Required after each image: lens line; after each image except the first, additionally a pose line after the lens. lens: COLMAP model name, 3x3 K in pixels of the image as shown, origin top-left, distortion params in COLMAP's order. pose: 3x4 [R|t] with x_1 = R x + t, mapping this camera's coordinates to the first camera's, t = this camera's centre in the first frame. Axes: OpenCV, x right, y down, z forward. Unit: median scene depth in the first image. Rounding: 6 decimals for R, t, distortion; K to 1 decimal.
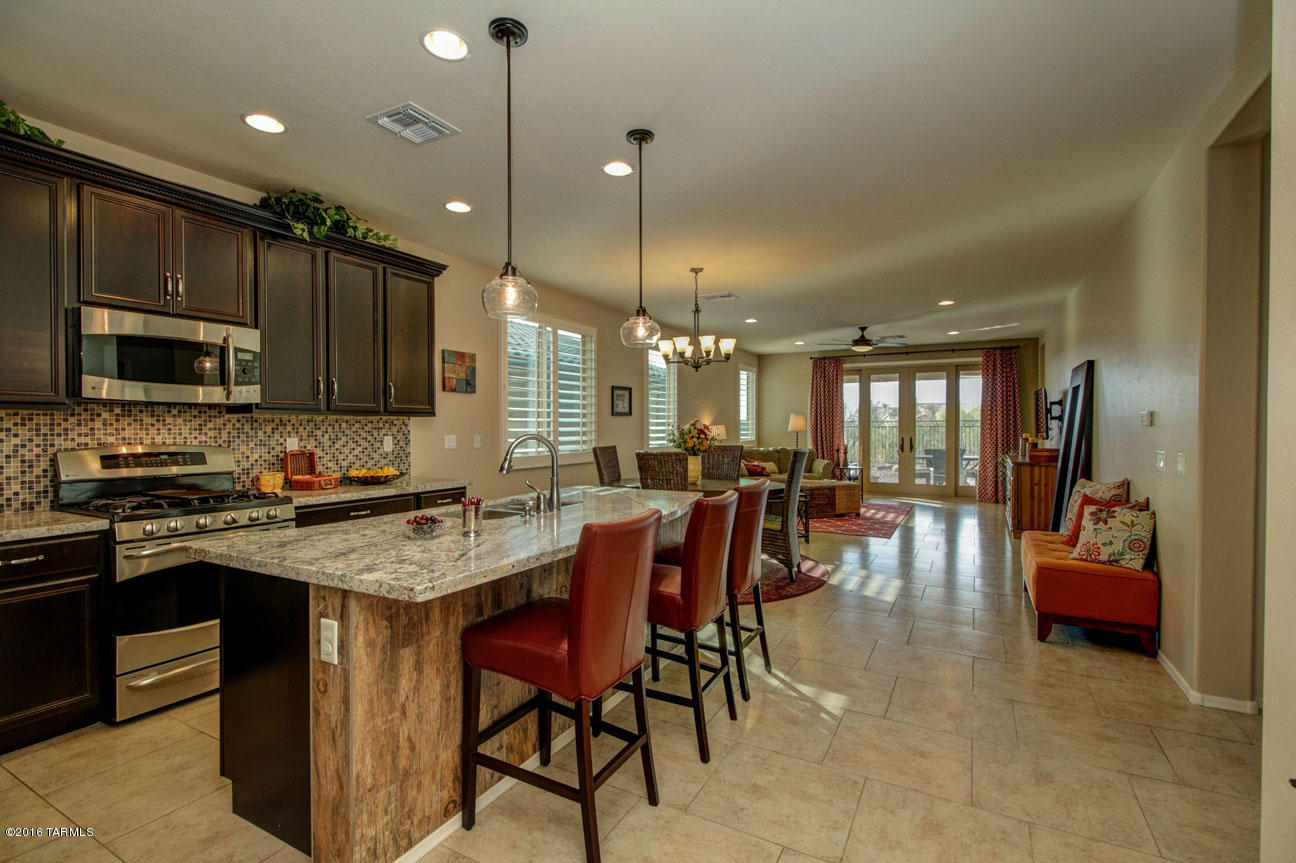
lens RADIAL K [[597.3, 0, 646.9], [0, 597.3, 431.0], [0, 0, 1]] dist [0.016915, -0.008626]
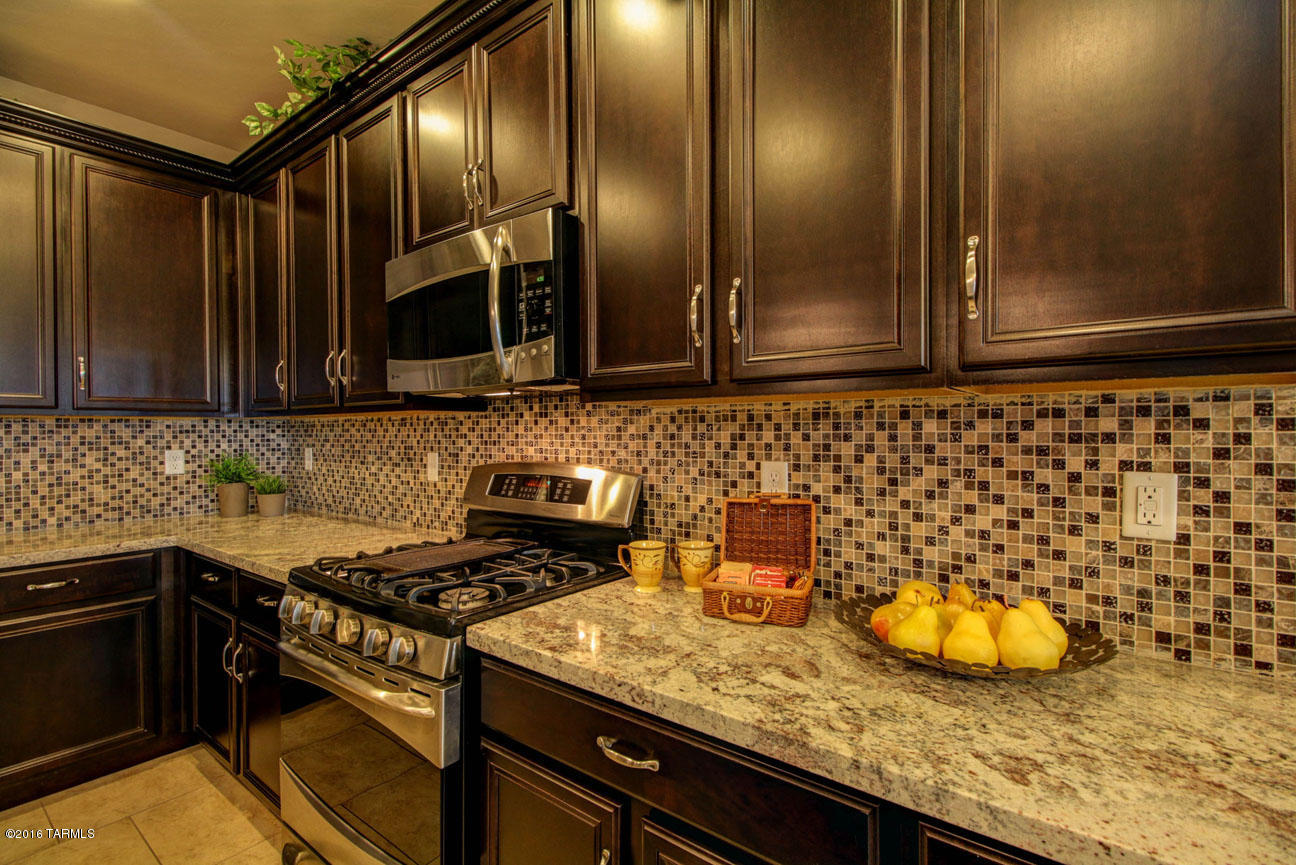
lens RADIAL K [[597.3, 0, 654.8], [0, 597.3, 433.7], [0, 0, 1]] dist [0.016915, -0.008626]
pose [[-0.150944, 0.006592, -0.988520, -0.112638], [-0.003358, 0.999969, 0.007181, -0.004868], [0.988537, 0.004403, -0.150917, 0.553334]]
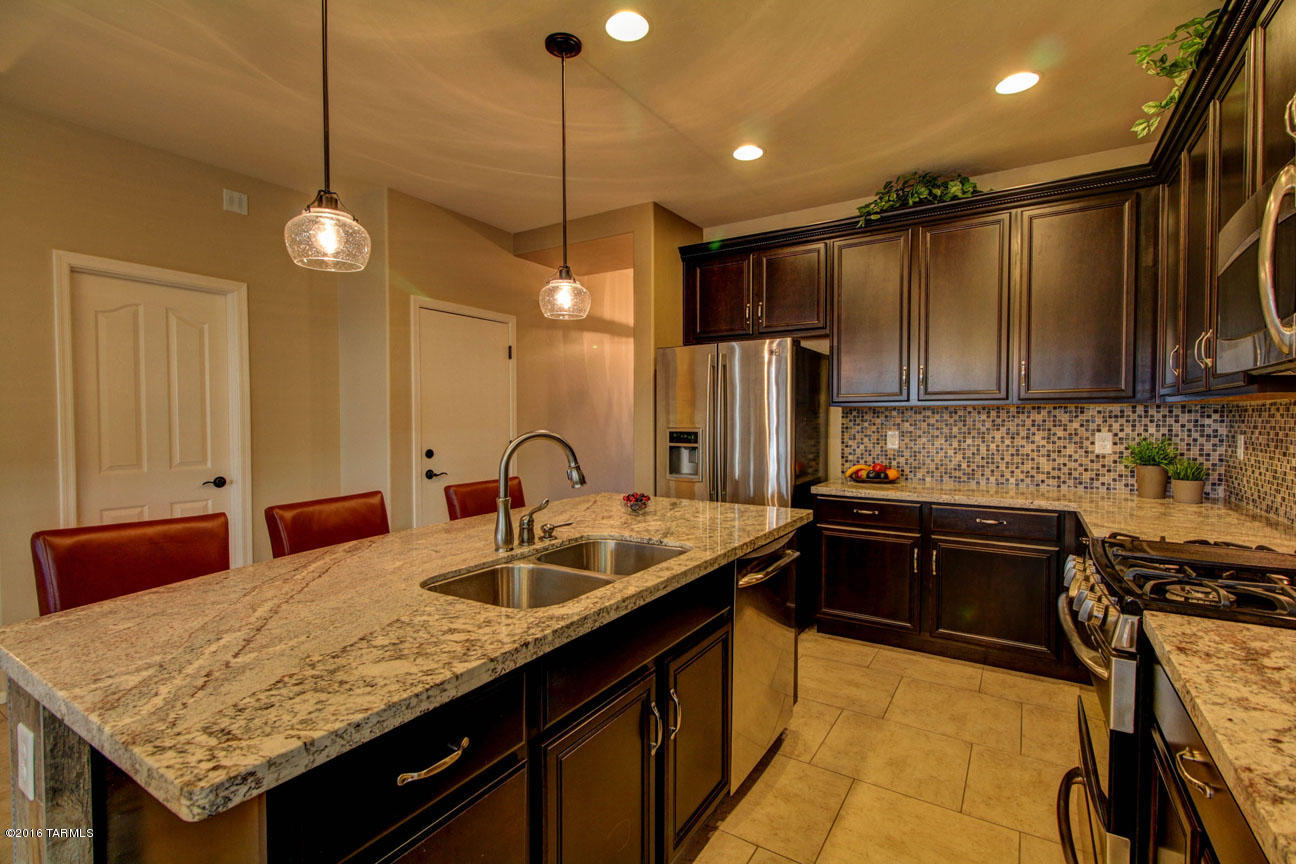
lens RADIAL K [[597.3, 0, 639.0], [0, 597.3, 433.0], [0, 0, 1]] dist [0.016915, -0.008626]
pose [[-0.997593, -0.001110, 0.069327, -0.139923], [0.001299, 0.999397, 0.034694, -0.006083], [-0.069323, 0.034700, -0.996991, 0.661960]]
